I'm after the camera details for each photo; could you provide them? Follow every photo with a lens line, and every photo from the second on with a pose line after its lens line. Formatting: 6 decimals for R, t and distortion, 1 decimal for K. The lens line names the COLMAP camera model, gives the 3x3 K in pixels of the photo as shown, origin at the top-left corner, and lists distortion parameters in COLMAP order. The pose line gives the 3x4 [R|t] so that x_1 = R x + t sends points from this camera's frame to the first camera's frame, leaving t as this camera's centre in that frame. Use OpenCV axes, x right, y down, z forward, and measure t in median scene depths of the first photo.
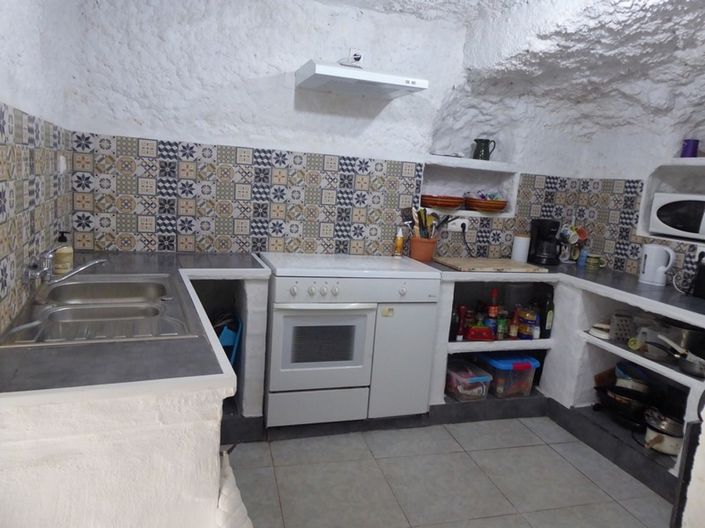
lens RADIAL K [[504.5, 0, 352.5], [0, 504.5, 264.0], [0, 0, 1]] dist [-0.000331, -0.003165]
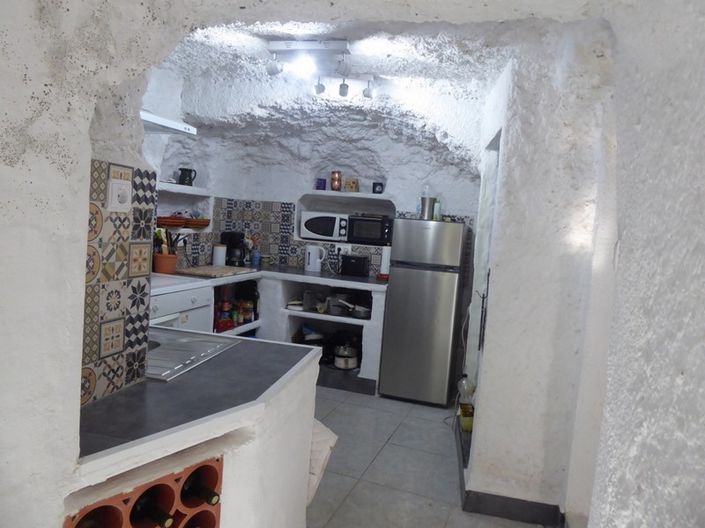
lens RADIAL K [[504.5, 0, 352.5], [0, 504.5, 264.0], [0, 0, 1]] dist [-0.000331, -0.003165]
pose [[0.598592, -0.102419, 0.794480, -0.528678], [0.105508, 0.993233, 0.048546, -0.040931], [-0.794075, 0.054765, 0.605347, -0.035619]]
